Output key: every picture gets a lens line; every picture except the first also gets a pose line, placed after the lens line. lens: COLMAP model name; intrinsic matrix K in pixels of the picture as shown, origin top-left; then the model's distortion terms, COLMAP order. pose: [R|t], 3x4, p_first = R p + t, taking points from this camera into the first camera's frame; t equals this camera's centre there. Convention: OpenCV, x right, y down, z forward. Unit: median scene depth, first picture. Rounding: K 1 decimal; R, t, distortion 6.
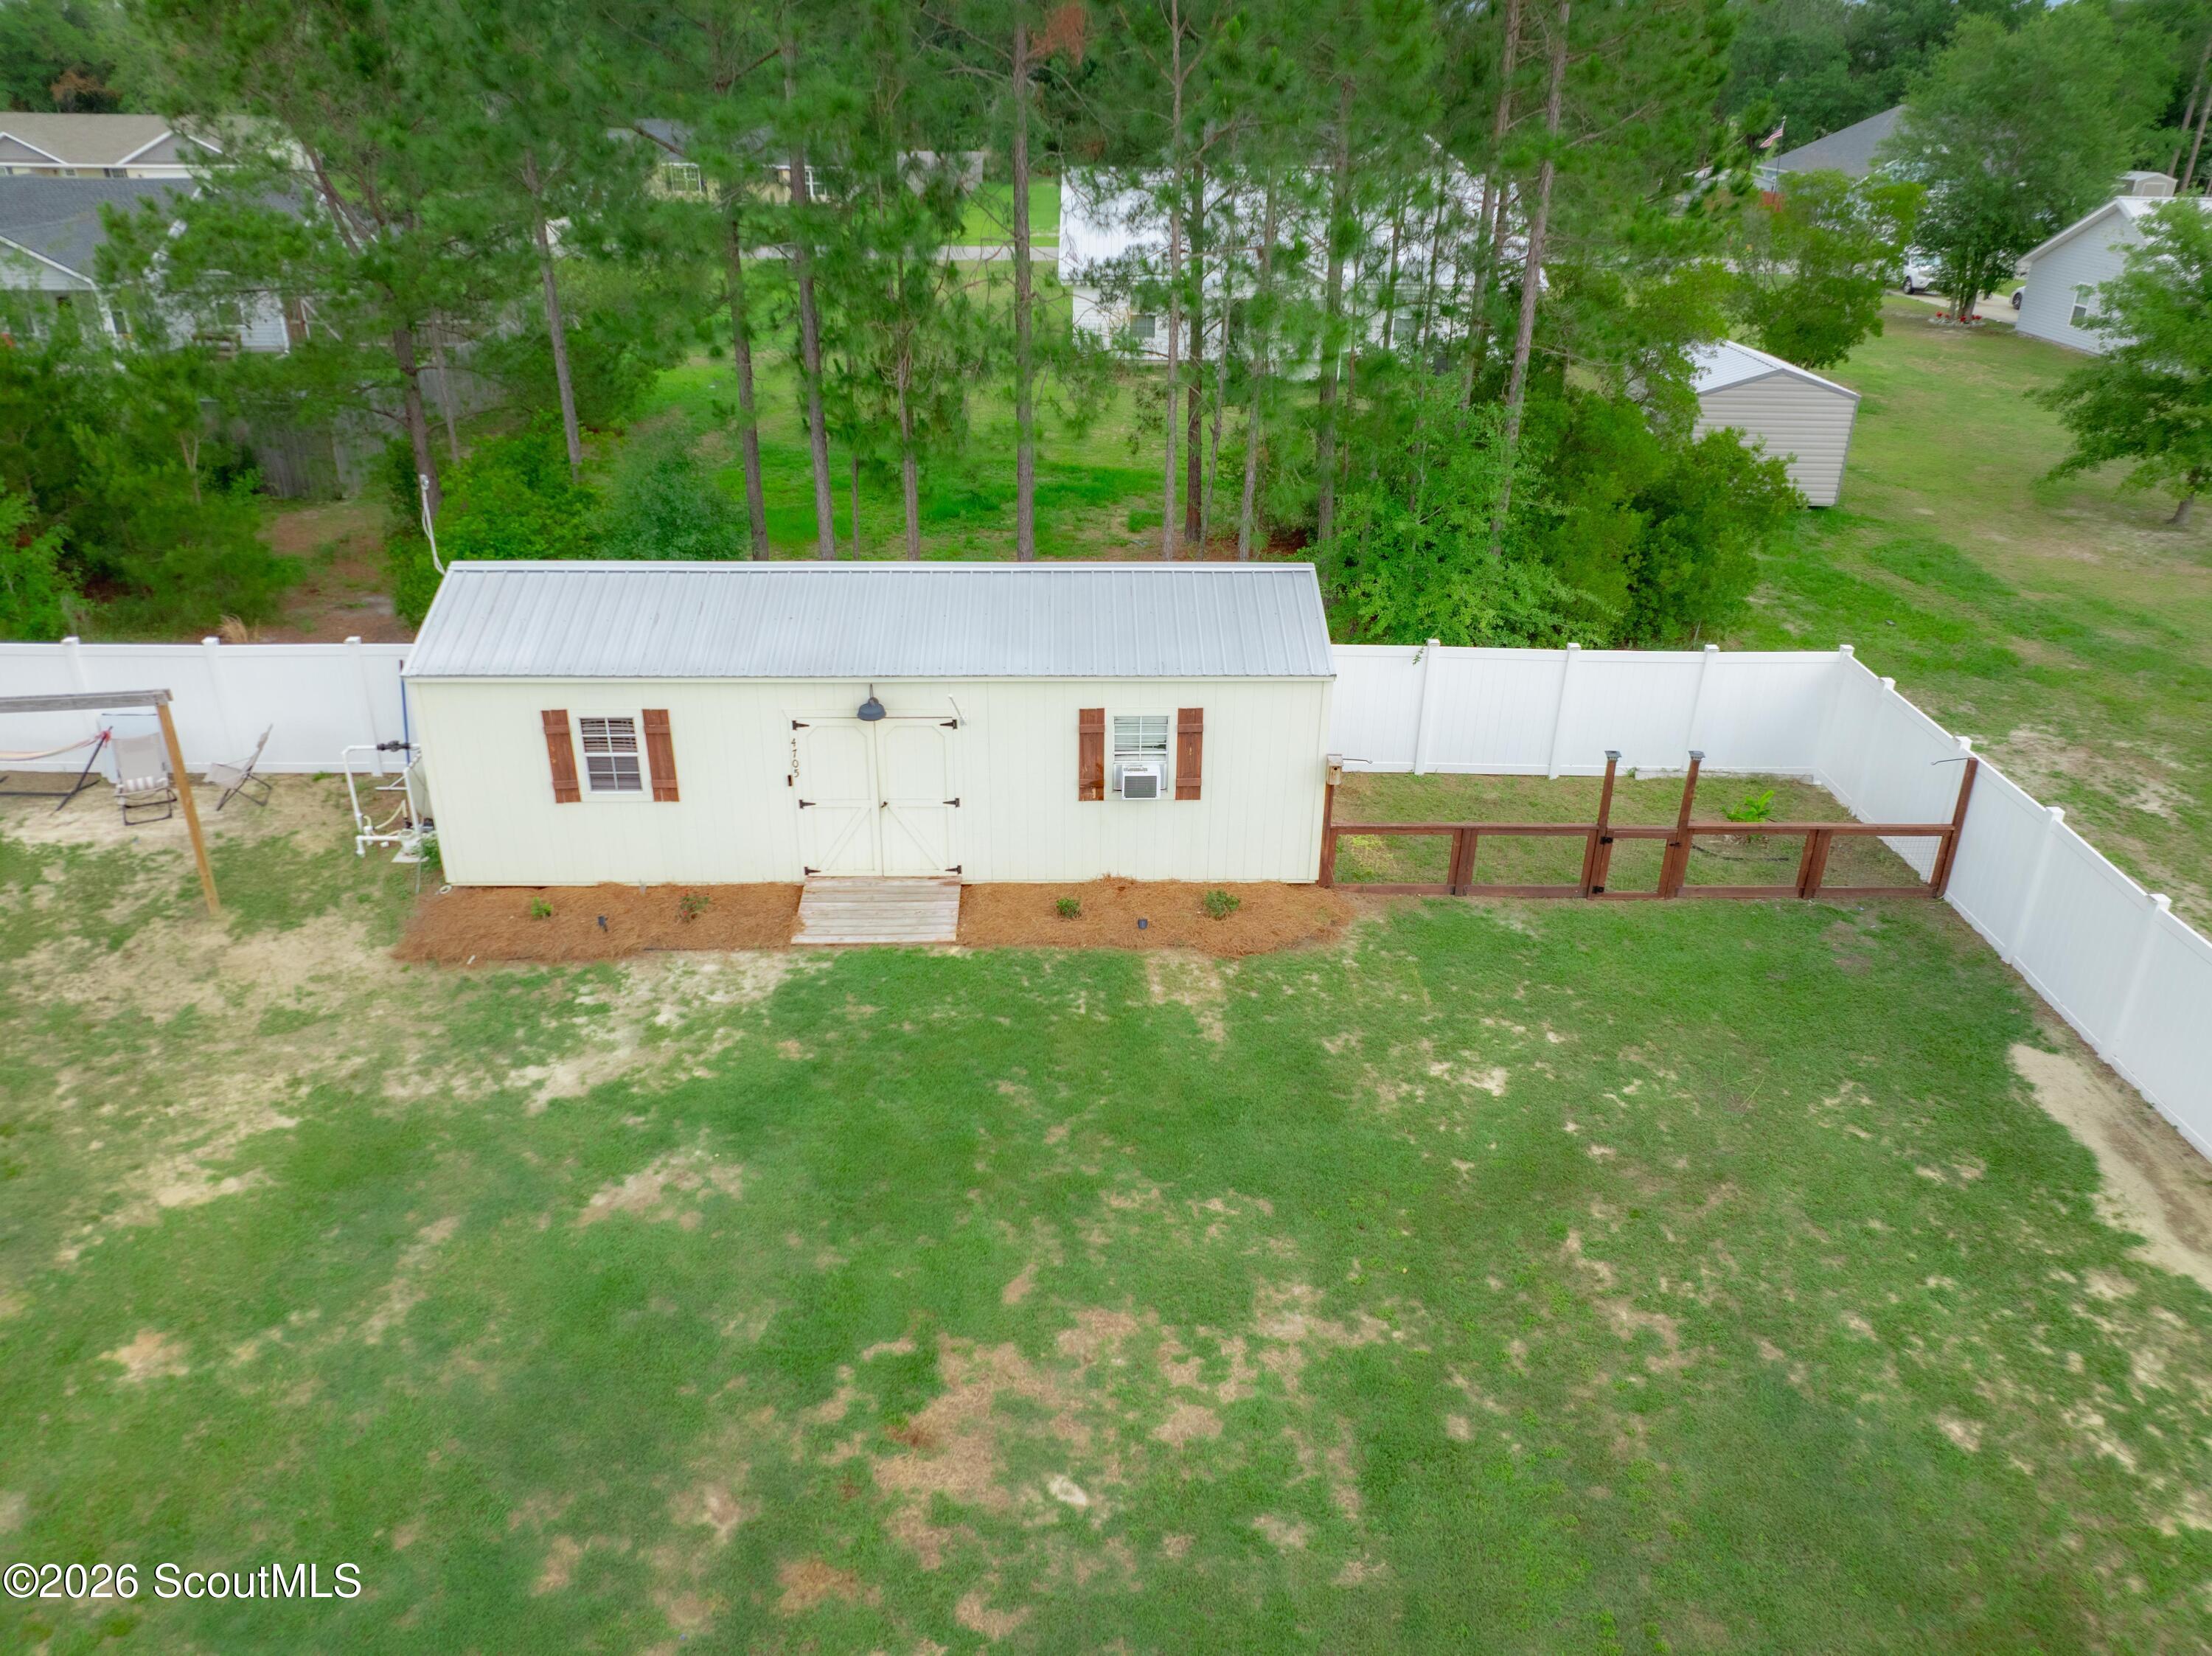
lens RADIAL K [[1554.6, 0, 1106.0], [0, 1554.6, 828.0], [0, 0, 1]] dist [-0.032518, -0.002363]
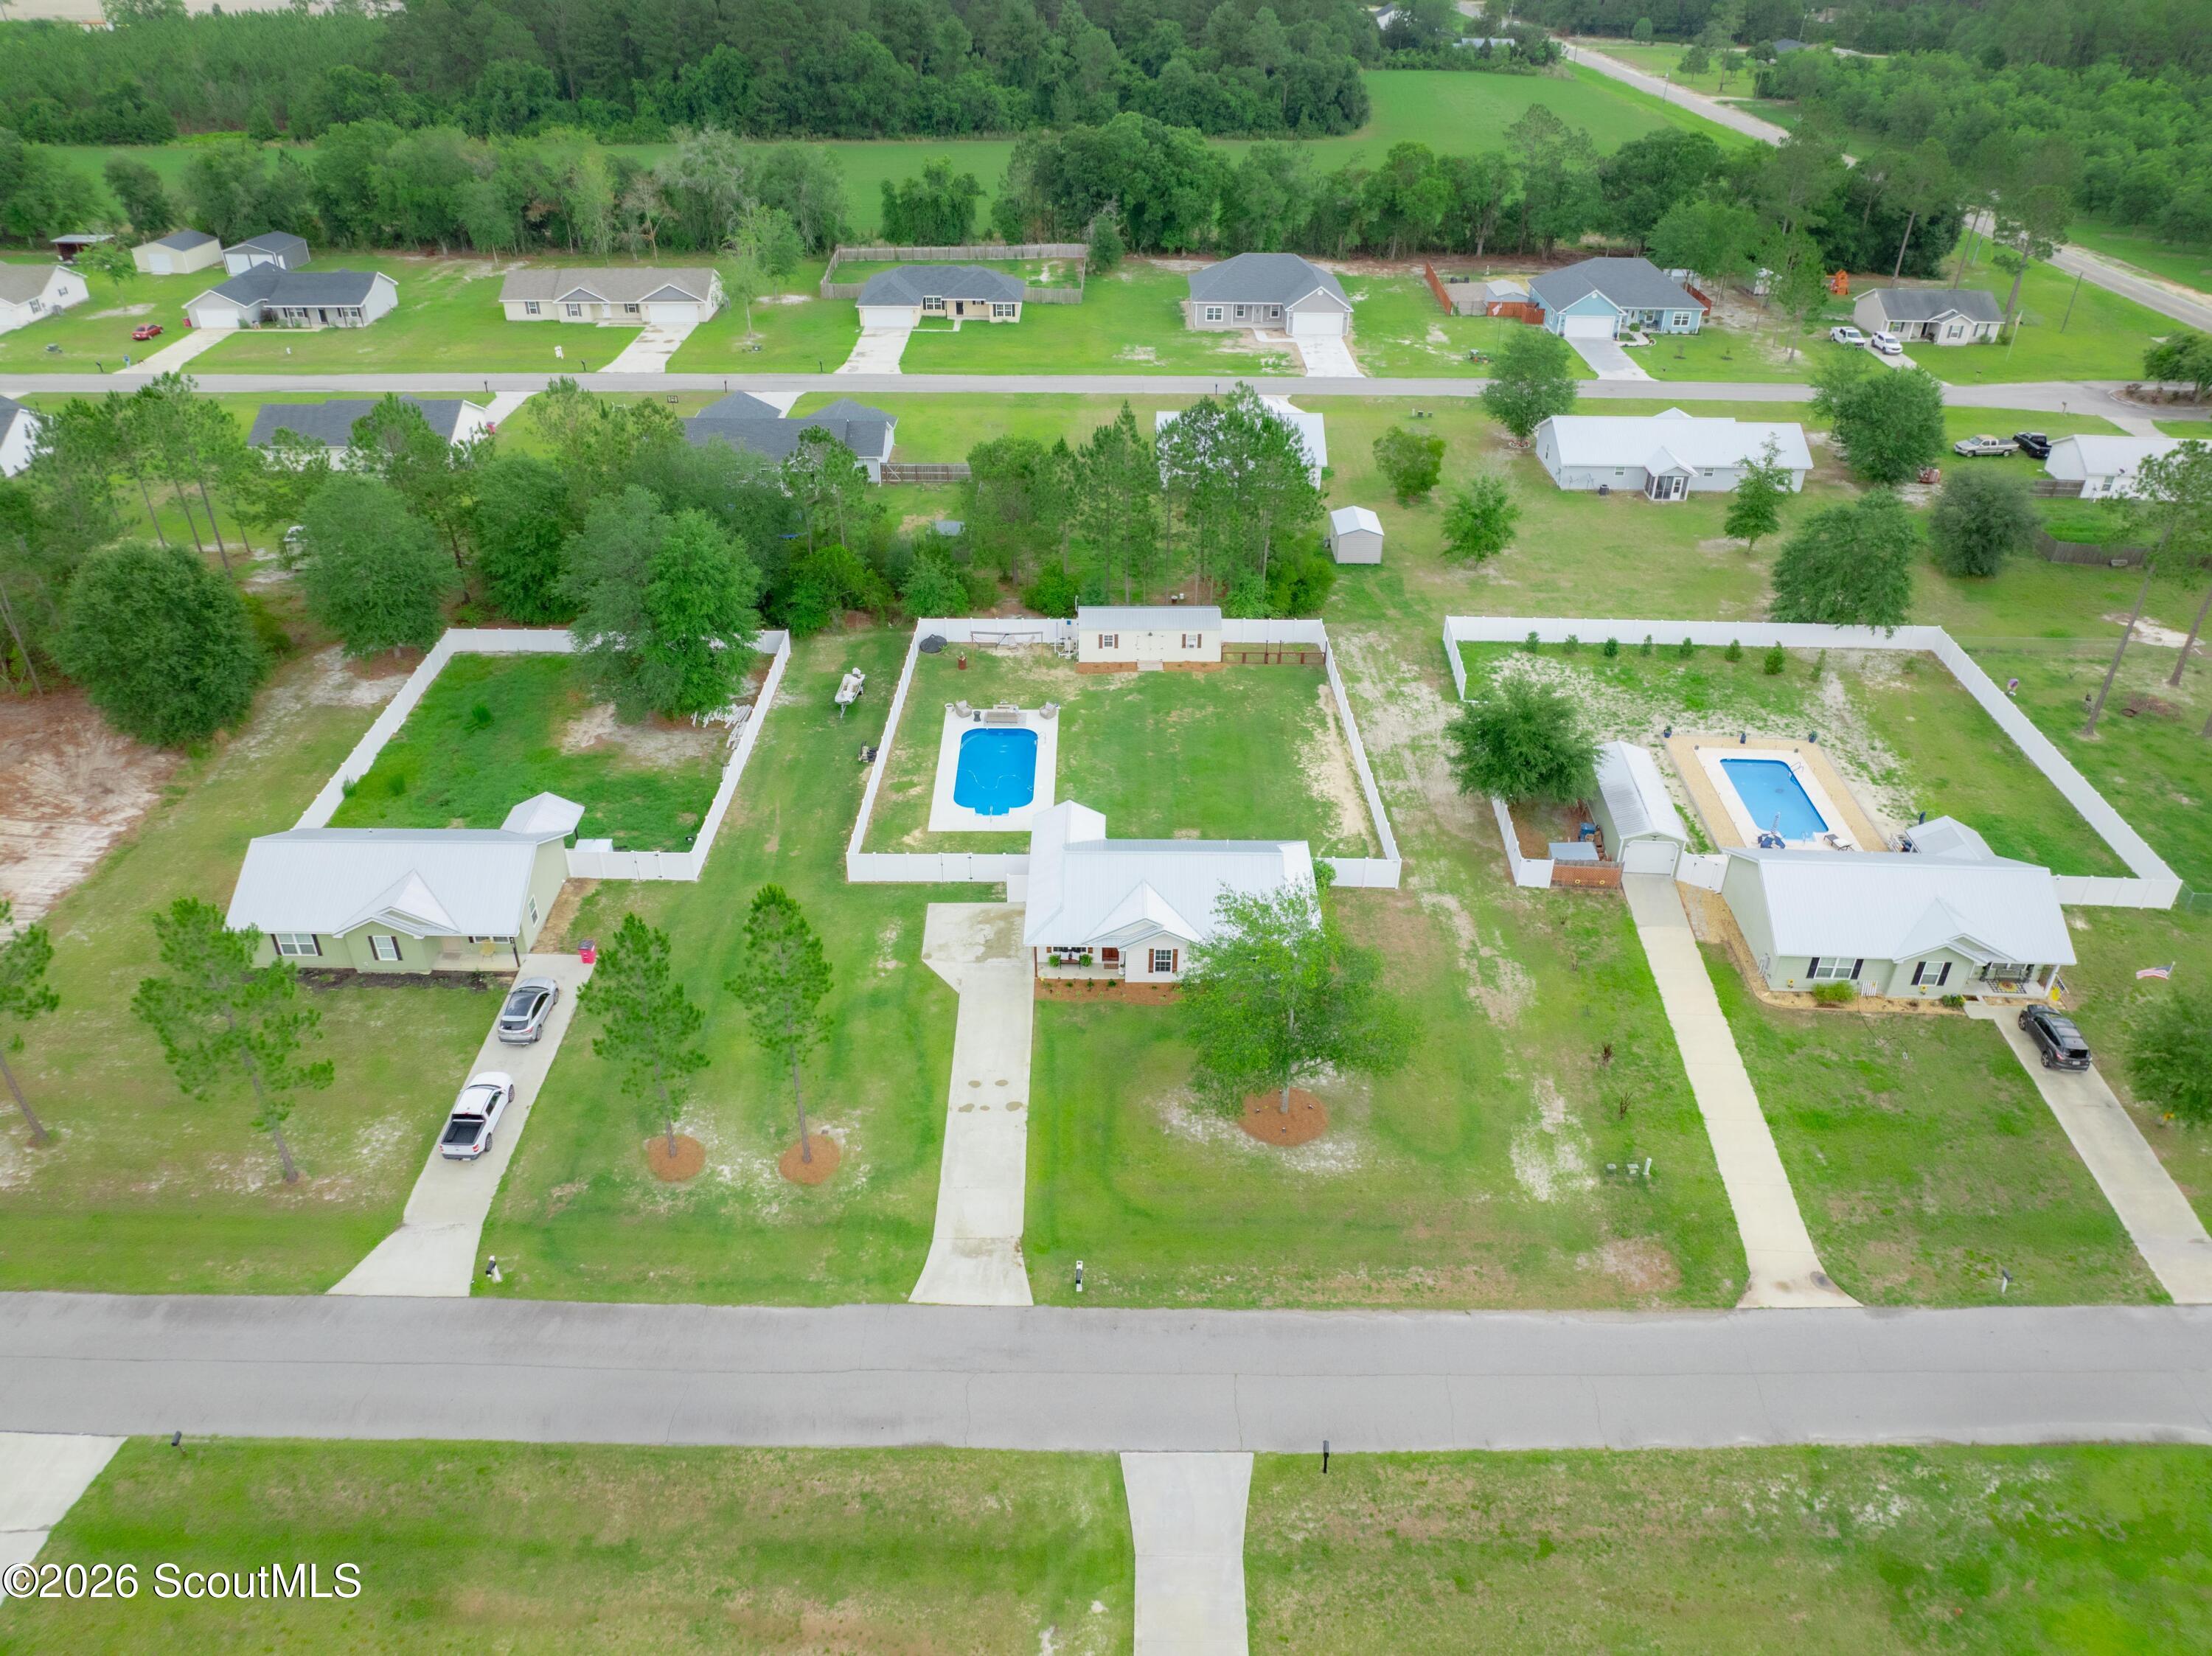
lens RADIAL K [[1554.6, 0, 1106.0], [0, 1554.6, 828.0], [0, 0, 1]] dist [-0.032518, -0.002363]
pose [[0.999933, 0.001171, -0.011545, -0.243414], [0.000105, 0.993947, 0.109865, 0.014624], [0.011604, -0.109859, 0.993879, -5.176196]]
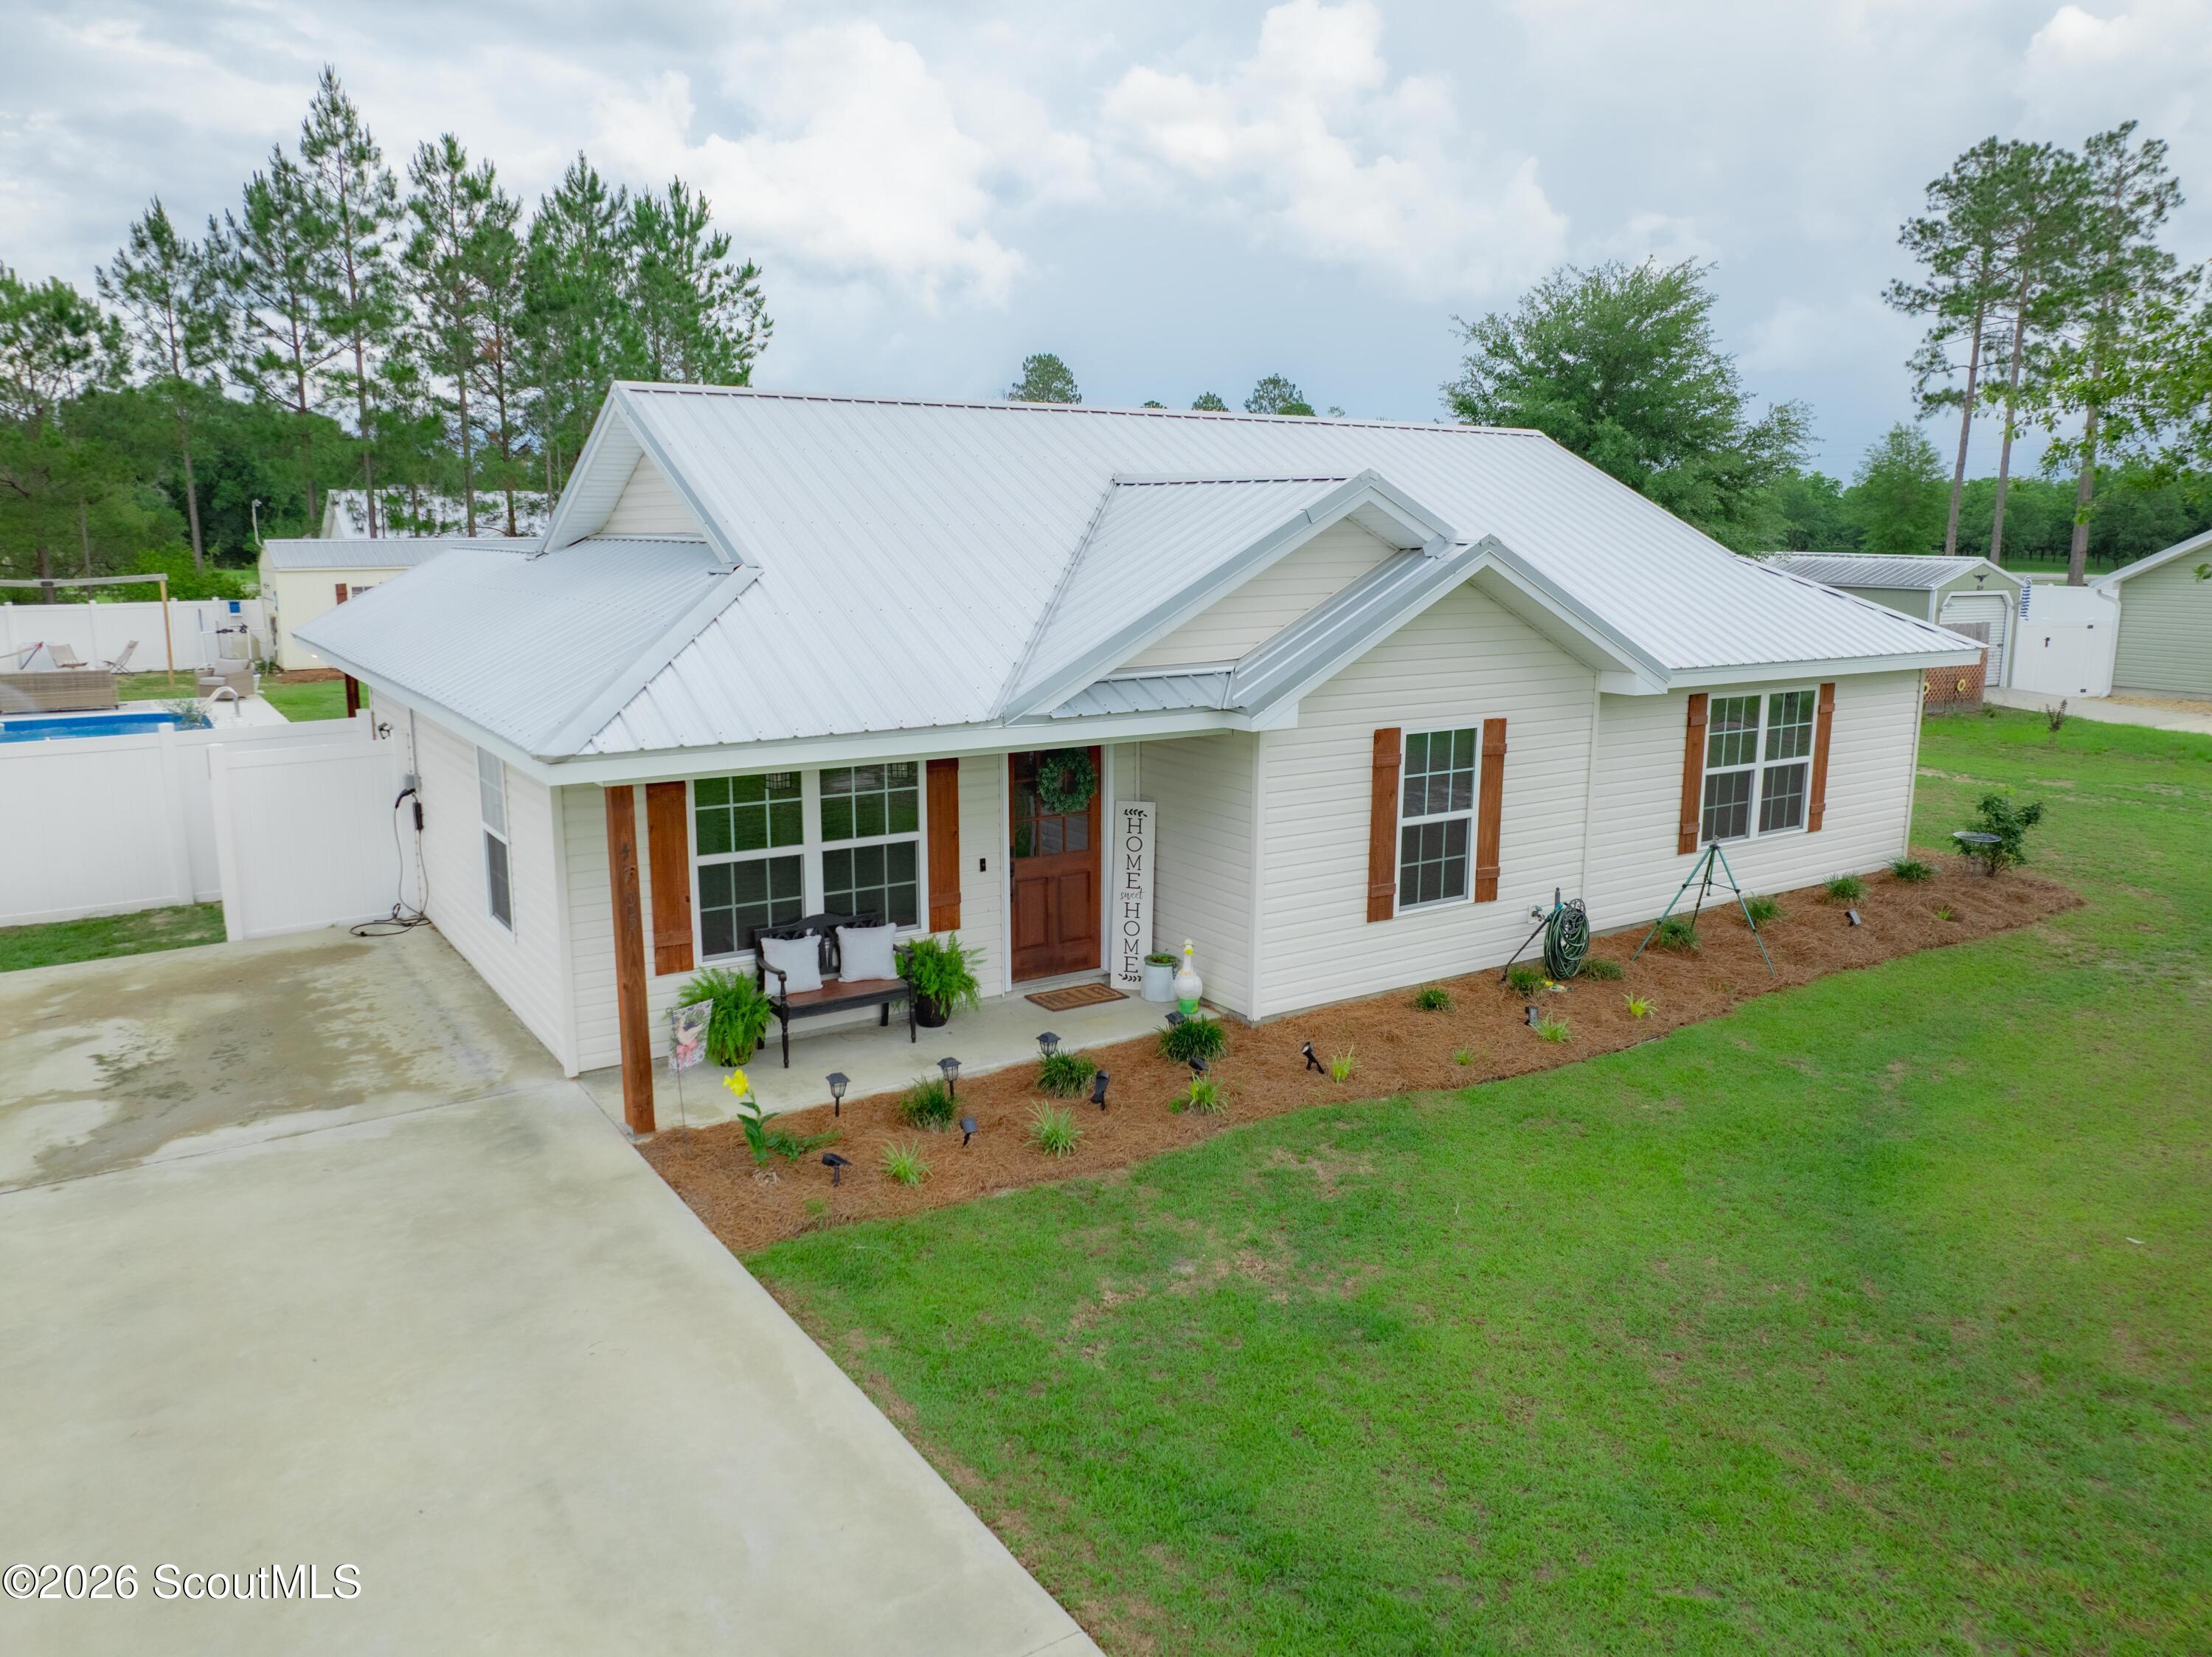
lens RADIAL K [[1556.4, 0, 1106.5], [0, 1556.4, 821.6], [0, 0, 1]] dist [-0.040461, 0.003051]
pose [[0.838361, -0.113554, 0.533157, -0.636076], [0.251017, 0.948614, -0.192671, 0.972684], [-0.483882, 0.295359, 0.823785, -1.350185]]
